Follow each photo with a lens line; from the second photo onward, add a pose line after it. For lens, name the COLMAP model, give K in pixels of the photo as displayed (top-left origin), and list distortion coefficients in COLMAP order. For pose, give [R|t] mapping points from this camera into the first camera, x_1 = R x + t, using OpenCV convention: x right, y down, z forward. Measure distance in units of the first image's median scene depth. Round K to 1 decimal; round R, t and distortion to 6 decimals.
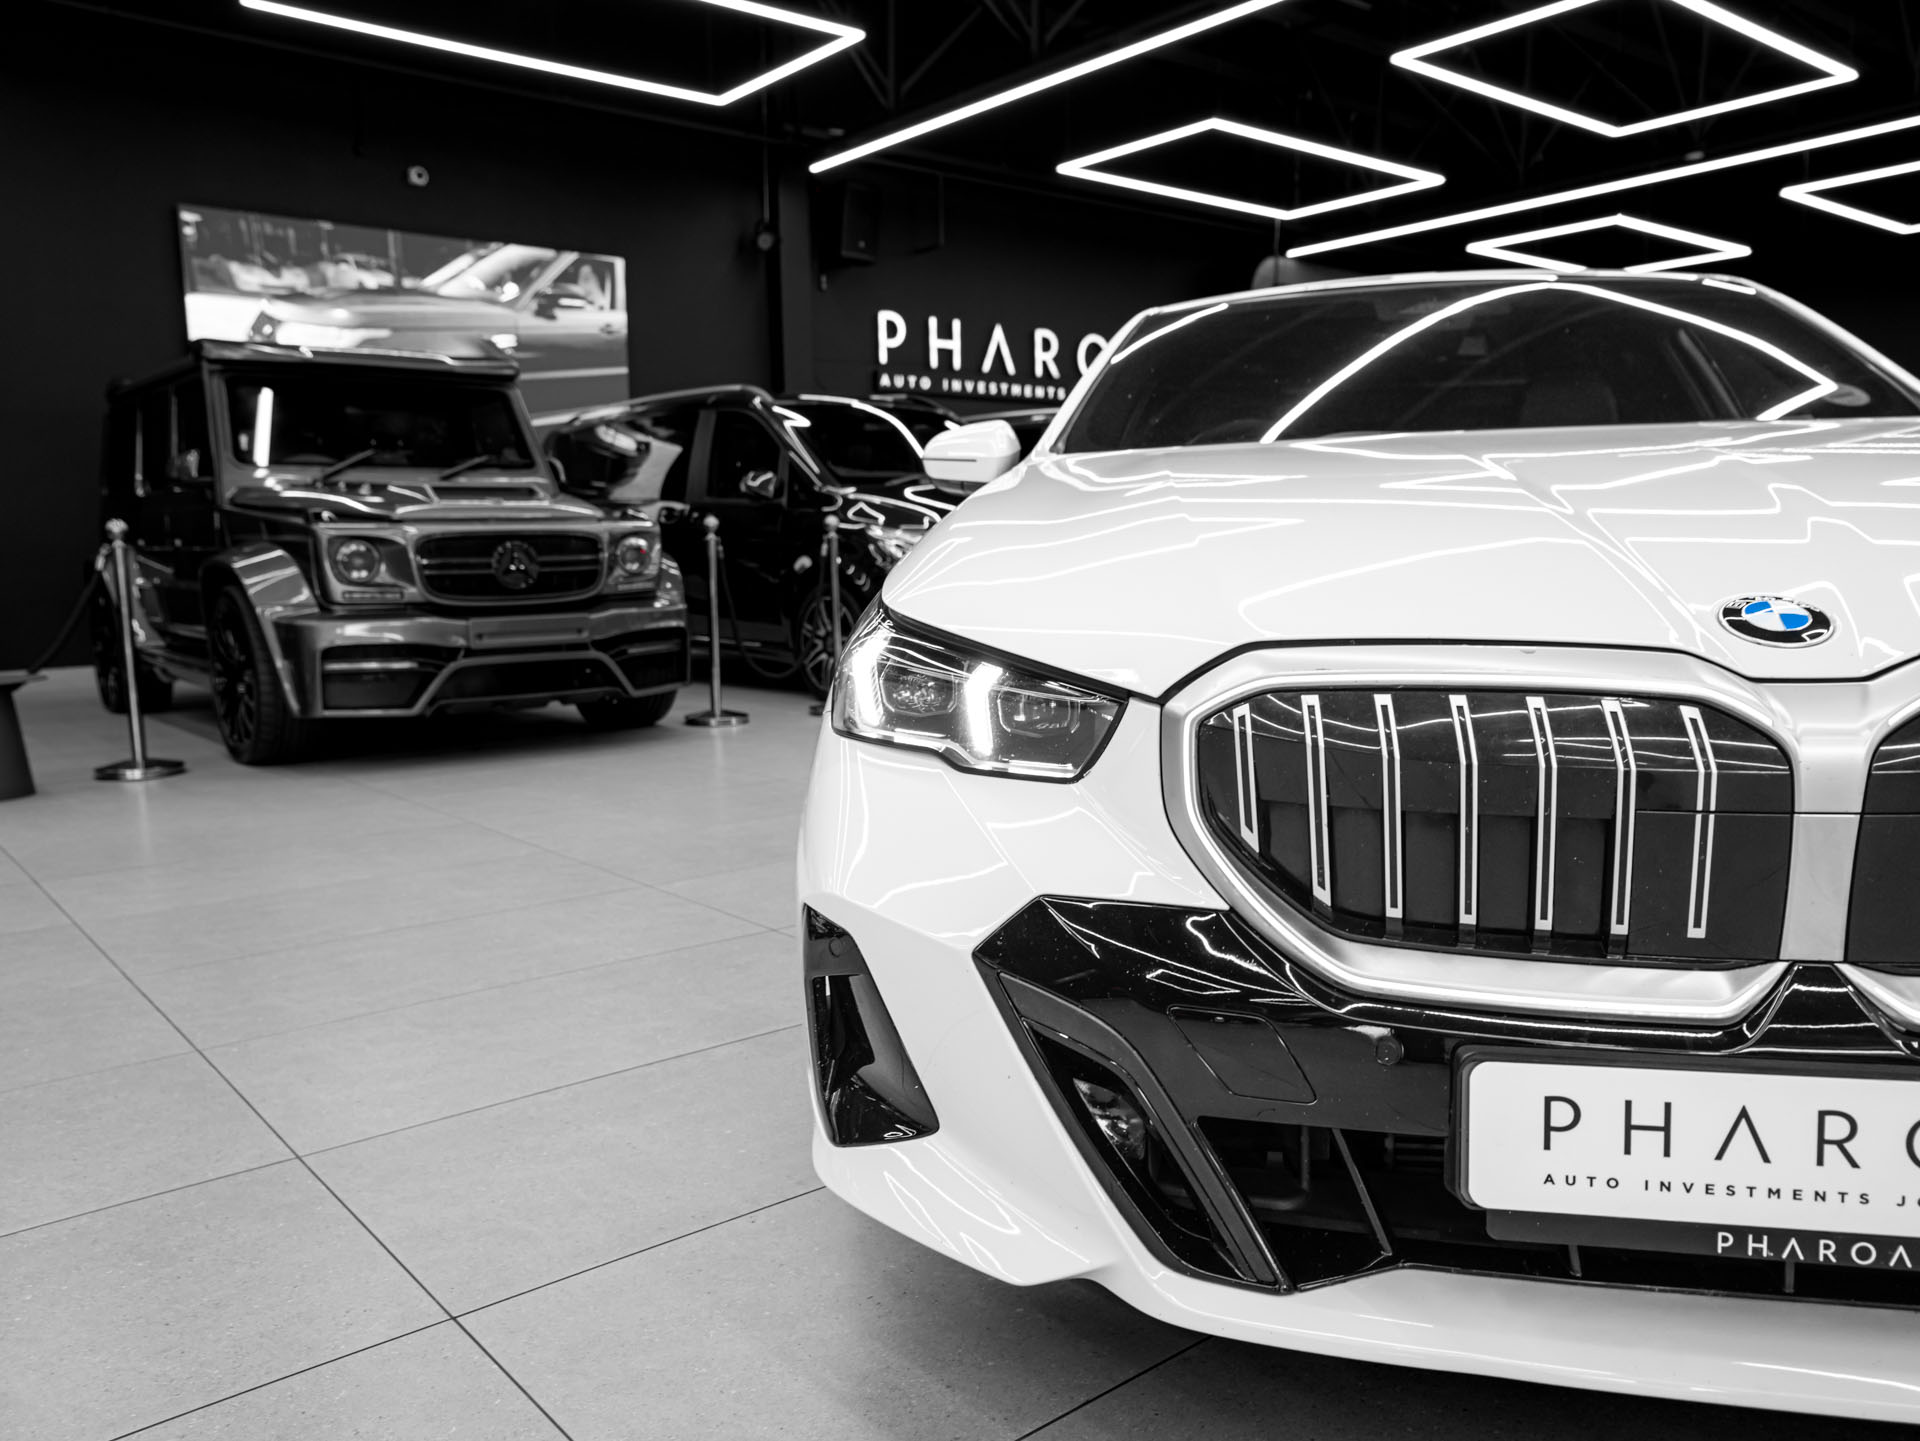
lens RADIAL K [[1468.9, 0, 962.2], [0, 1468.9, 724.1], [0, 0, 1]] dist [-0.022845, 0.063534]
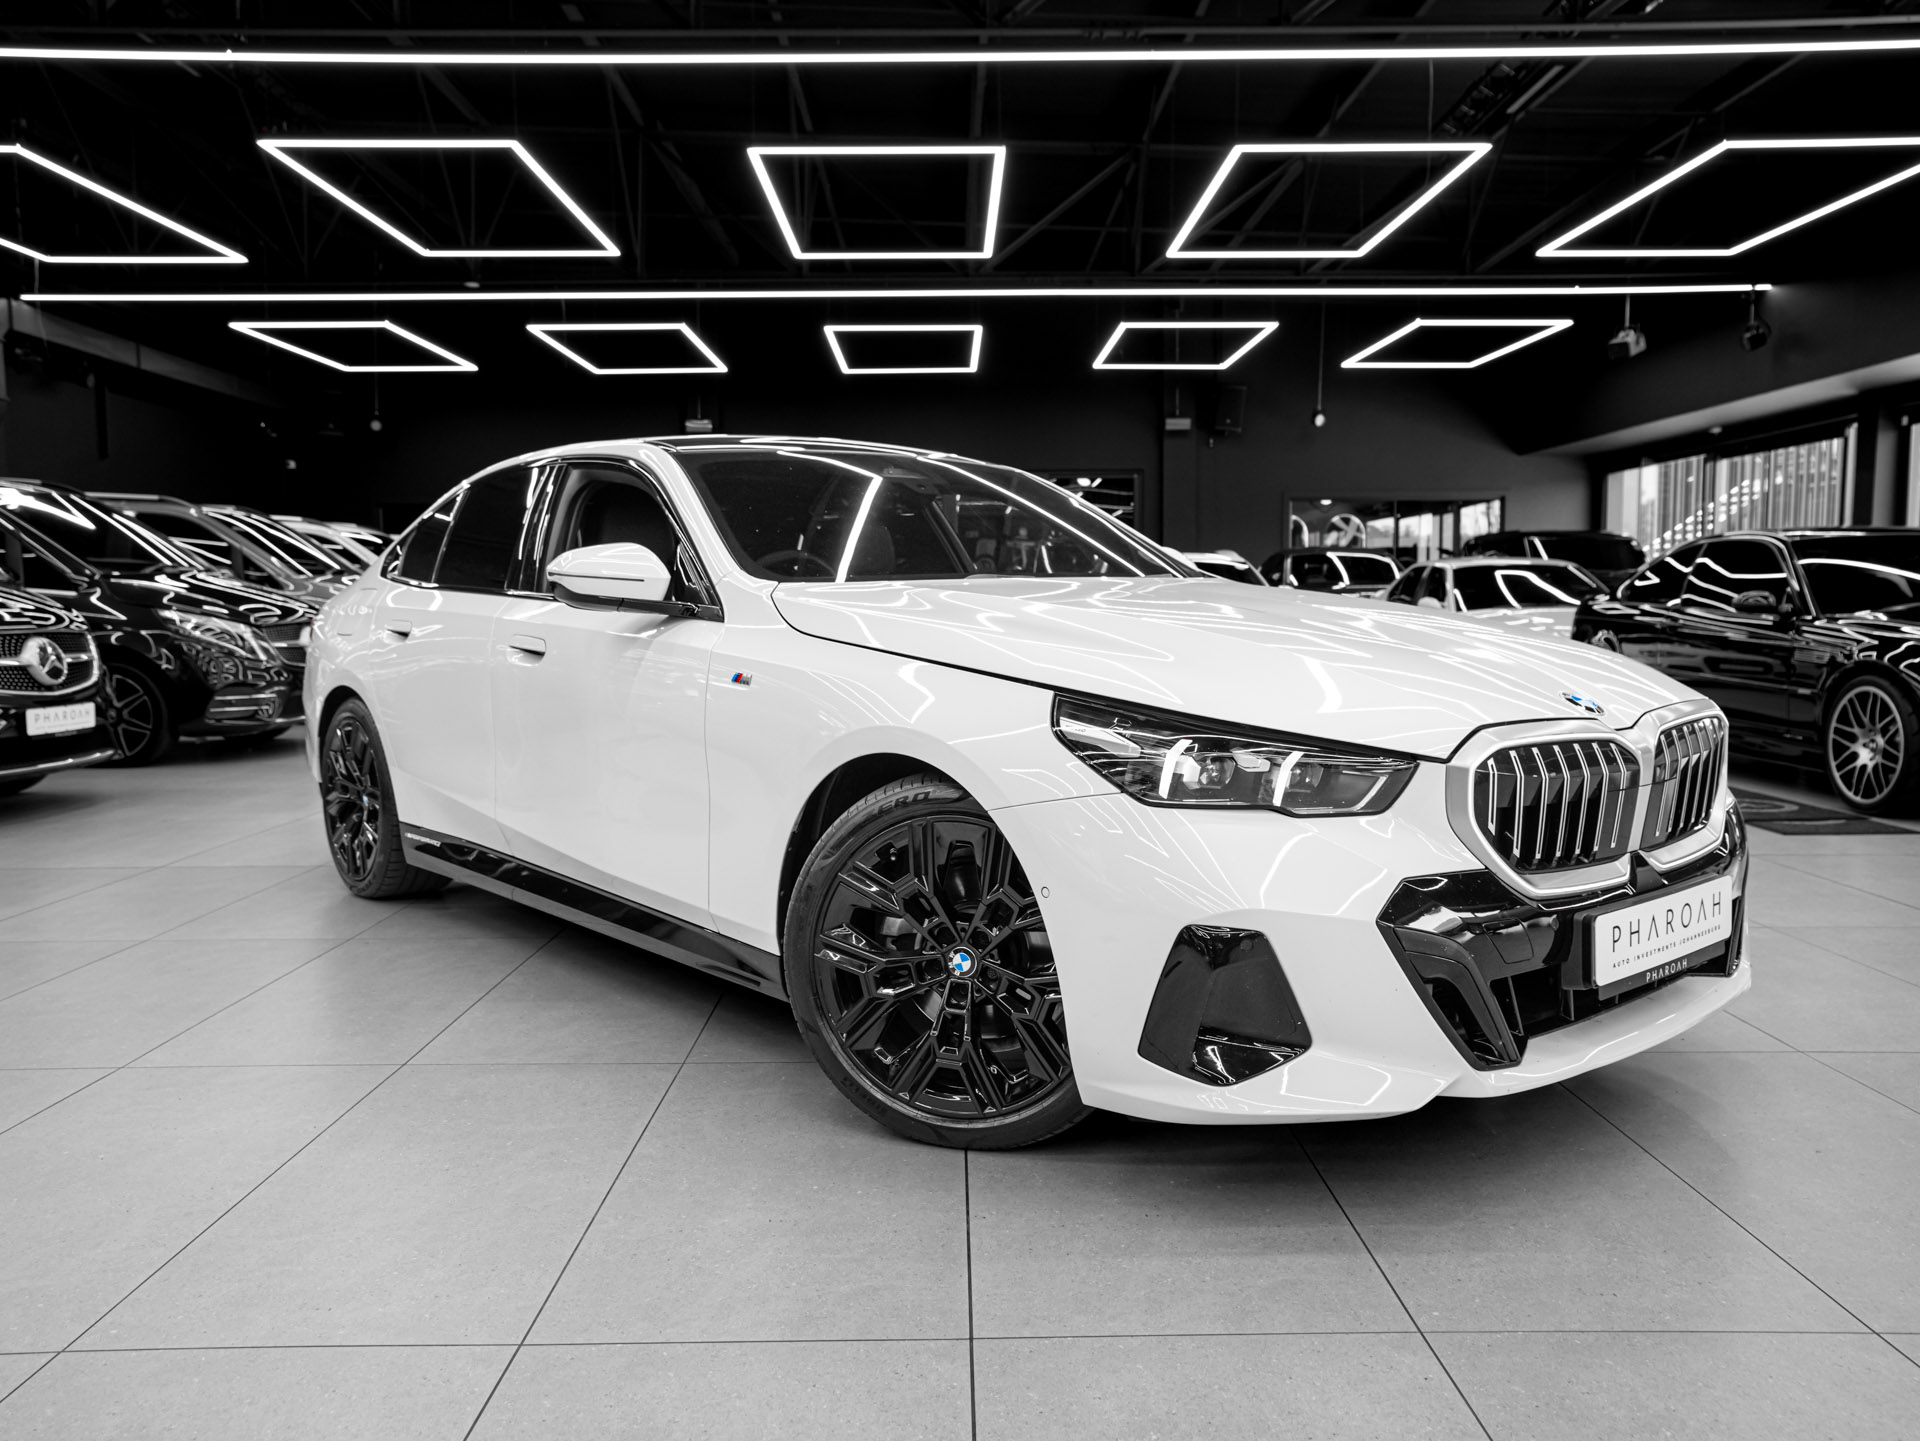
lens RADIAL K [[1468.9, 0, 960.3], [0, 1468.9, 720.7], [0, 0, 1]] dist [-0.022845, 0.063534]
pose [[0.632694, -0.048677, 0.772870, -0.313504], [0.089645, 0.995917, -0.010661, -0.018958], [-0.769196, 0.076029, 0.634474, 0.057598]]
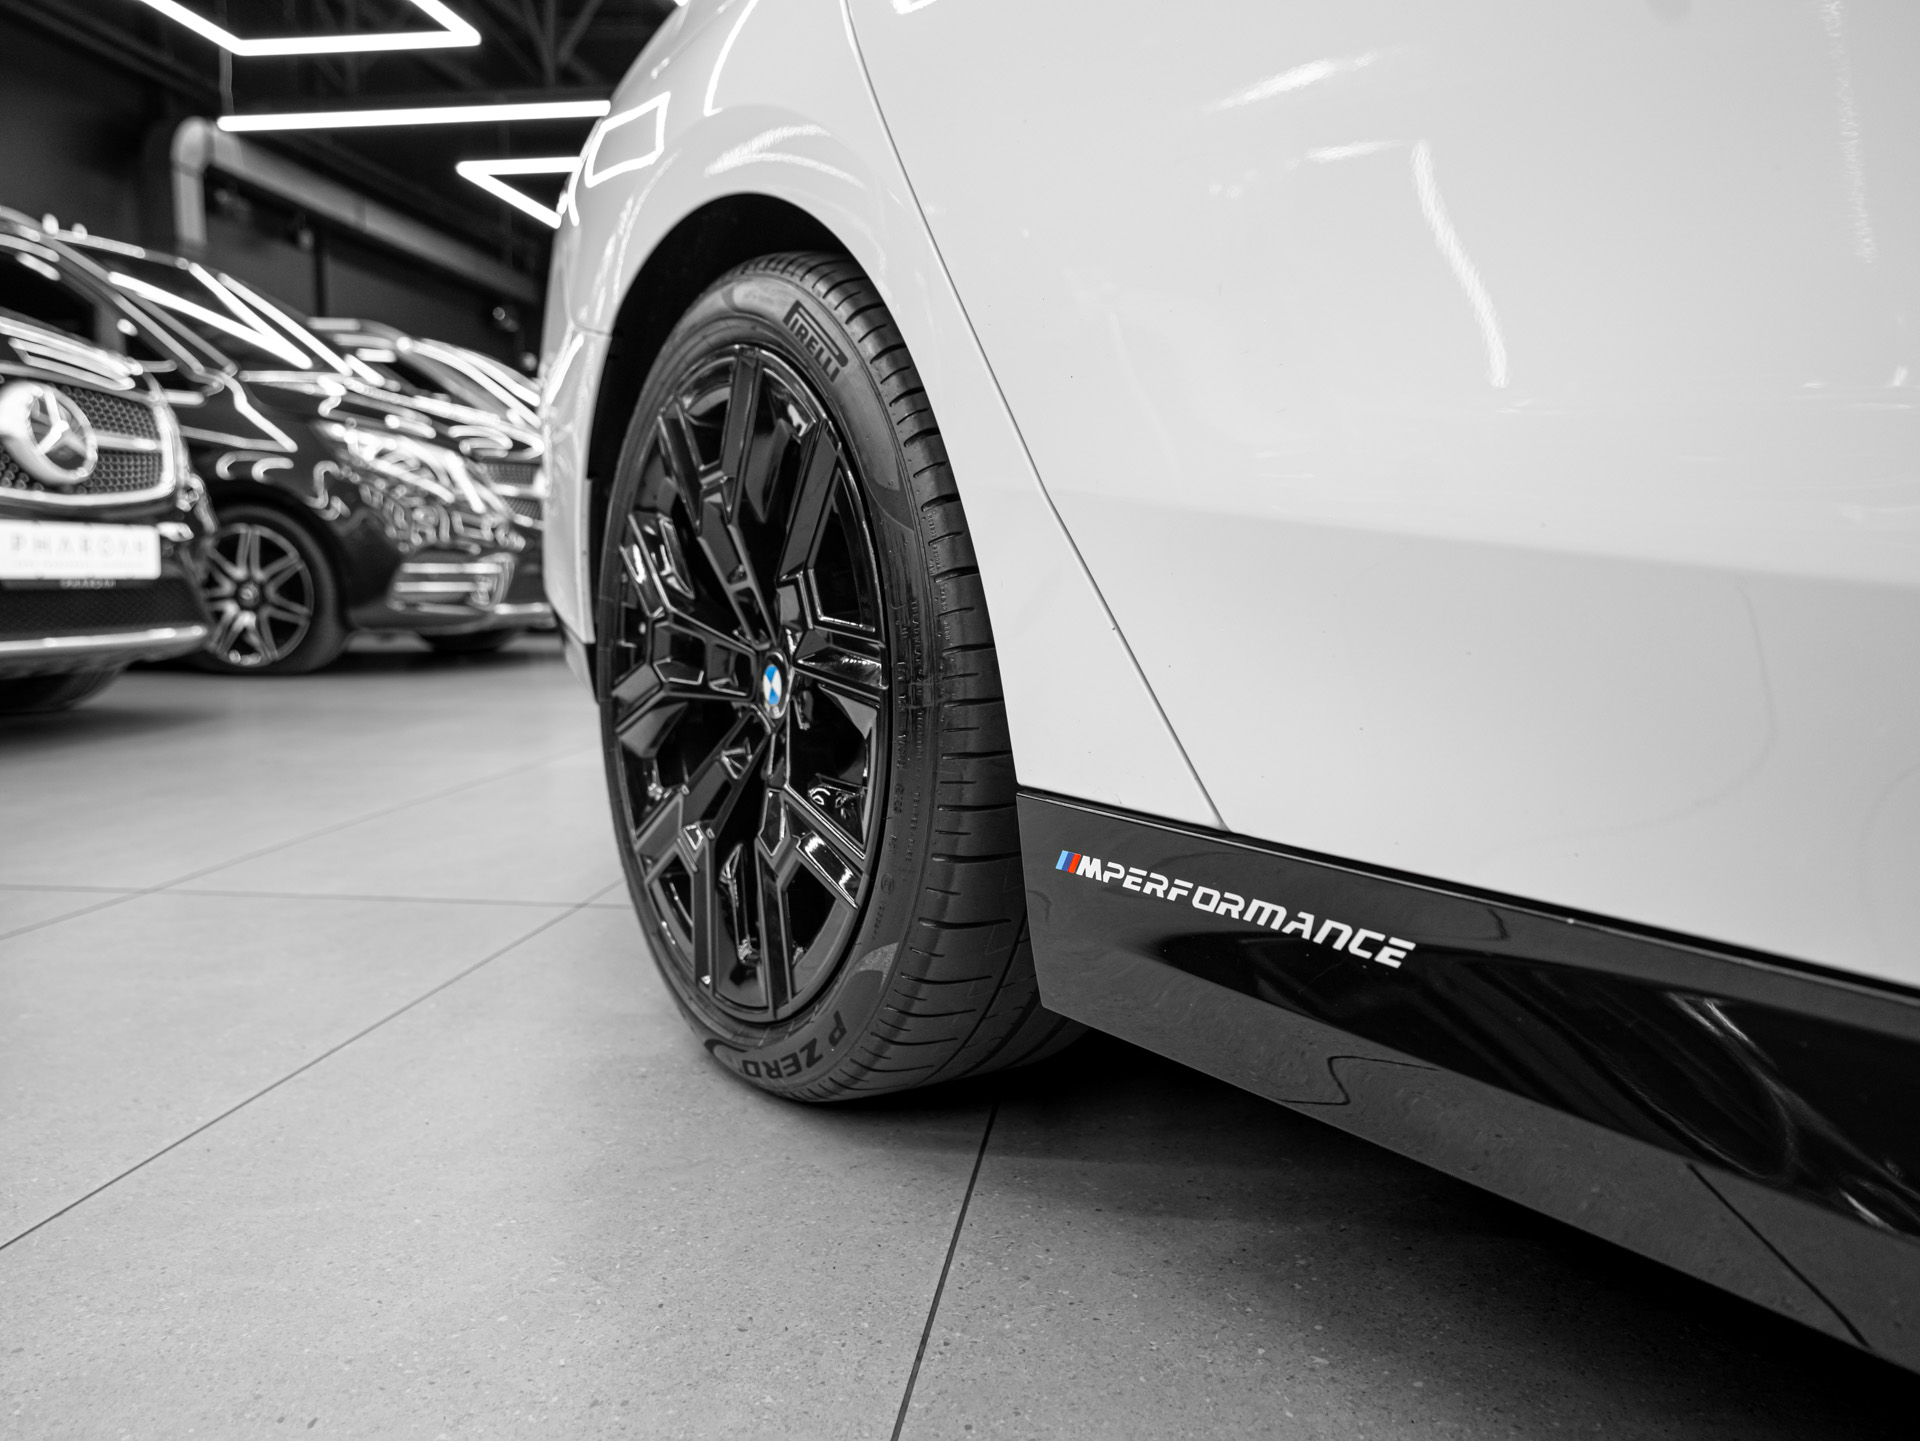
lens RADIAL K [[1468.9, 0, 956.7], [0, 1468.9, 709.5], [0, 0, 1]] dist [-0.022845, 0.063534]
pose [[0.738154, -0.050122, 0.672768, -0.036978], [0.071350, 0.997443, -0.003974, -0.009406], [-0.670849, 0.050935, 0.739843, 0.616645]]
